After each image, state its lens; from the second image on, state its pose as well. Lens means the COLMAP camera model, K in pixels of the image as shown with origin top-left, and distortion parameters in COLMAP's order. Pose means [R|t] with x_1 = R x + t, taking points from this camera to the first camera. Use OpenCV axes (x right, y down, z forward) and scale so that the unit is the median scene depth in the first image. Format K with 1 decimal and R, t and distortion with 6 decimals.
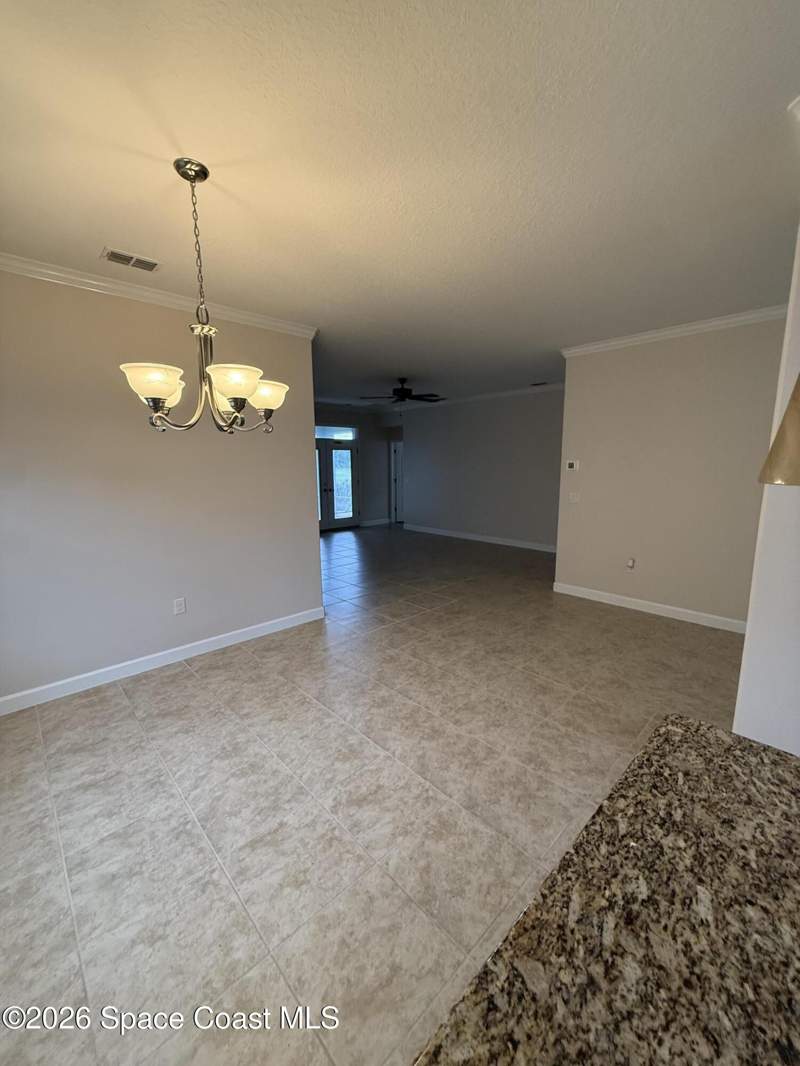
lens RADIAL K [[426.6, 0, 400.0], [0, 426.6, 533.0], [0, 0, 1]] dist [0.002568, 0.000541]
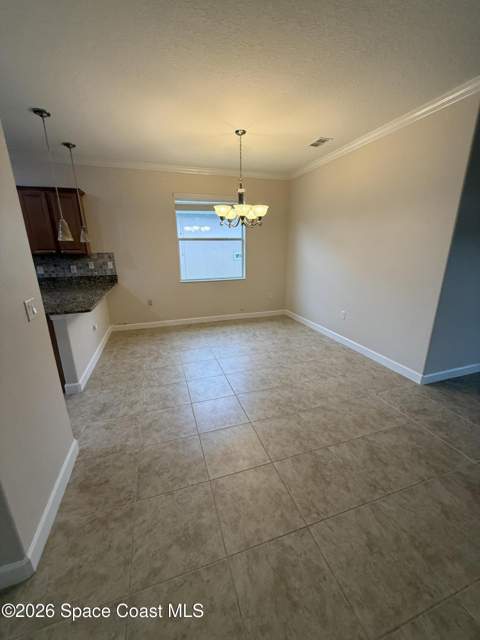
lens RADIAL K [[255.7, 0, 239.1], [0, 255.7, 317.4], [0, 0, 1]] dist [0.002022, 0.000320]
pose [[-0.432750, 0.255497, -0.864551, 0.688654], [-0.142637, 0.927515, 0.345501, -0.149756], [0.890158, 0.272832, -0.364939, 1.021151]]
